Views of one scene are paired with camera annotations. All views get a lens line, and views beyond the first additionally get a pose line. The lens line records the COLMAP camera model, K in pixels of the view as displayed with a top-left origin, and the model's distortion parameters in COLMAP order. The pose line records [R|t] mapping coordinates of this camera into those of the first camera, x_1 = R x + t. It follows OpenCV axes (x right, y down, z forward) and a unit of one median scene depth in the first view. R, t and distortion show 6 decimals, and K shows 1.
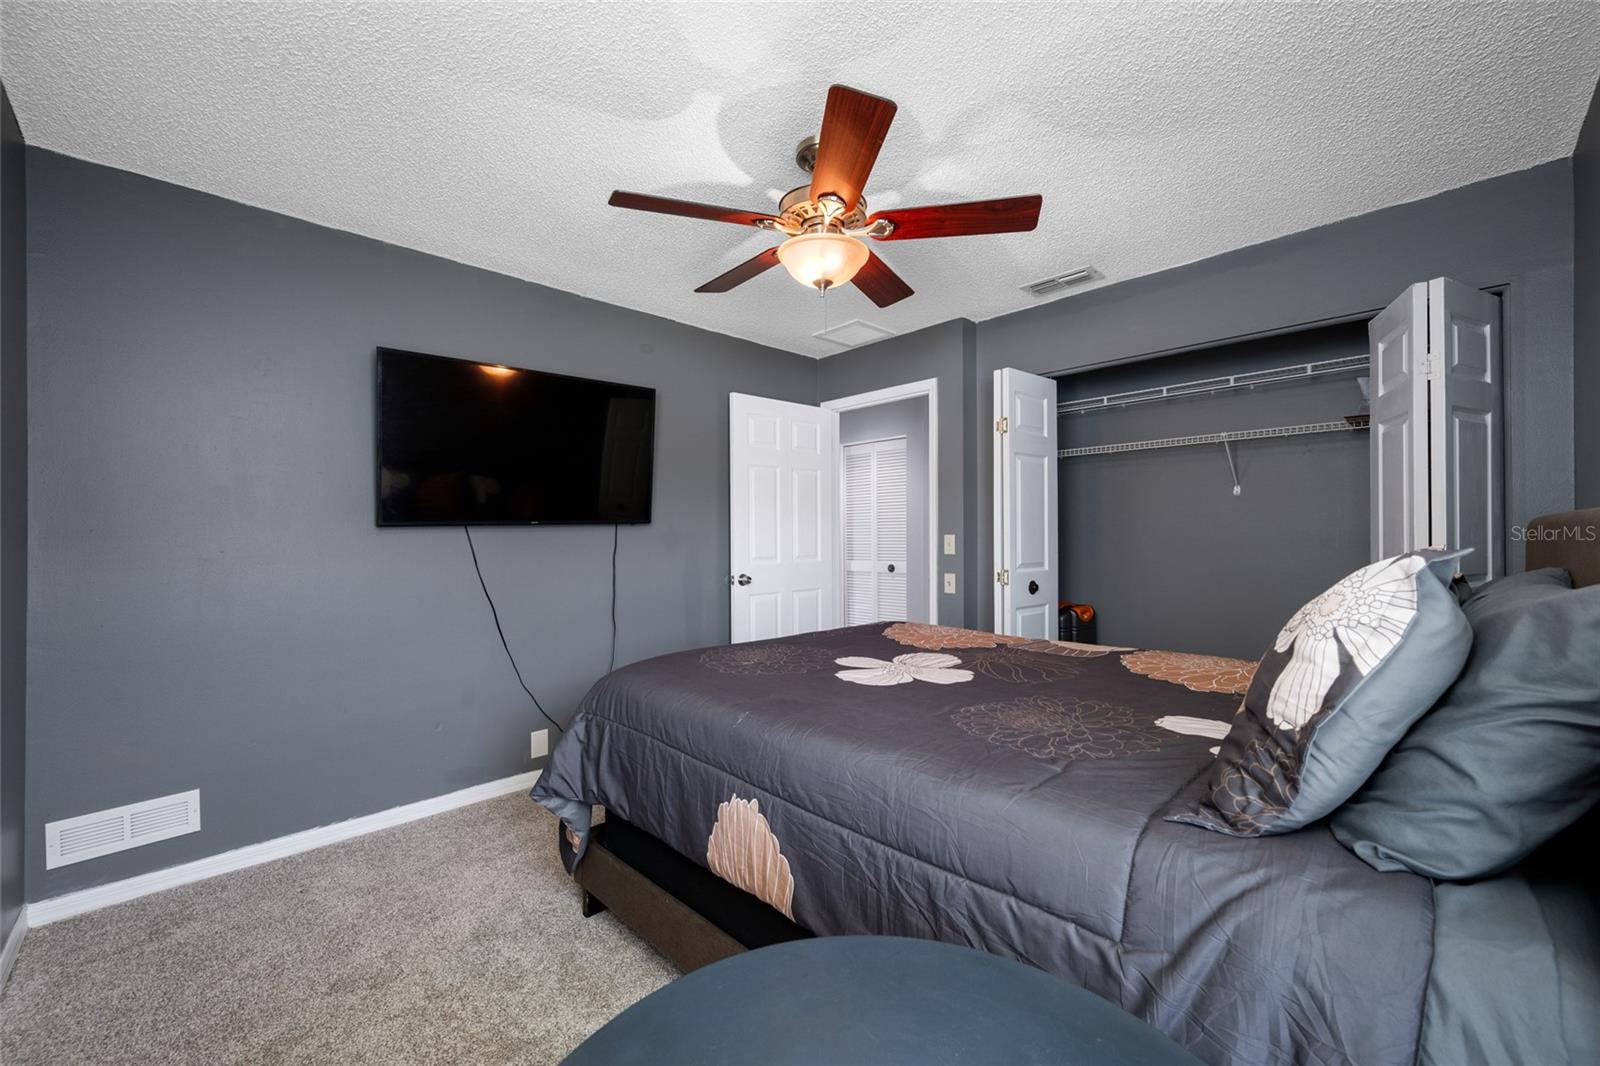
lens RADIAL K [[633.1, 0, 805.8], [0, 633.1, 544.9], [0, 0, 1]] dist [-0.003594, -0.001184]
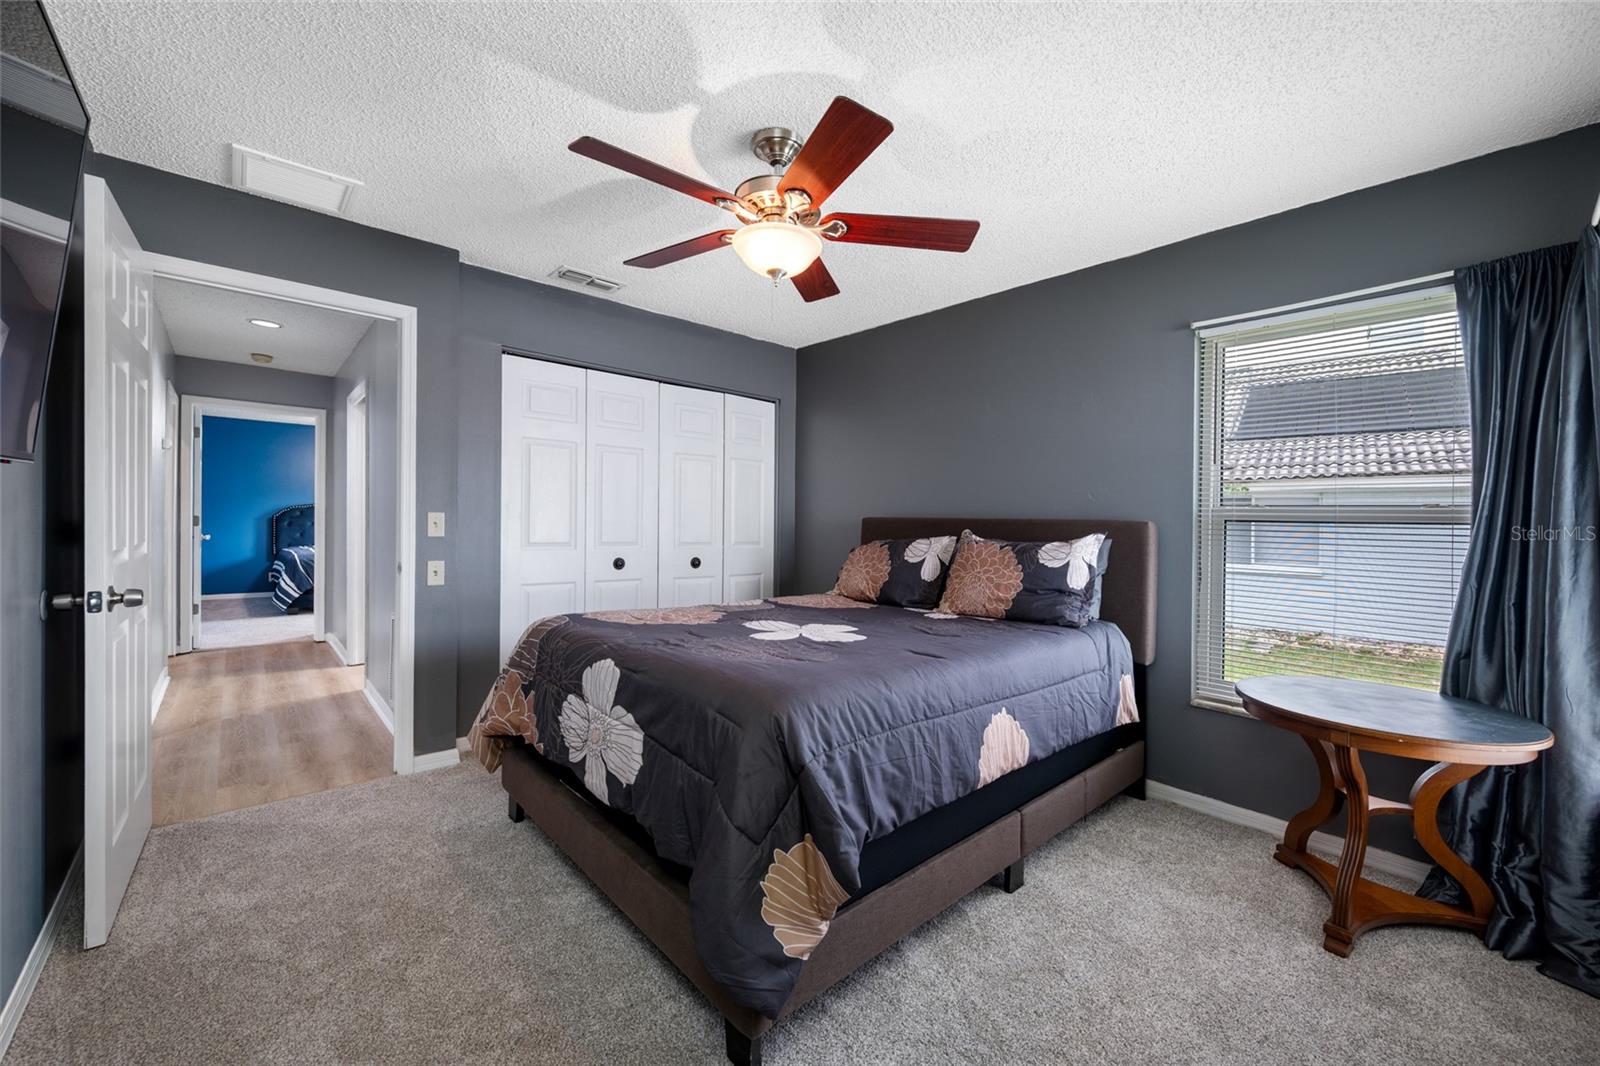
lens RADIAL K [[633.1, 0, 806.5], [0, 633.1, 528.9], [0, 0, 1]] dist [-0.003594, -0.001184]
pose [[0.040410, 0.000906, 0.999183, -0.814613], [-0.012108, 0.999927, -0.000417, -0.000208], [-0.999110, -0.012081, 0.040418, 0.738635]]
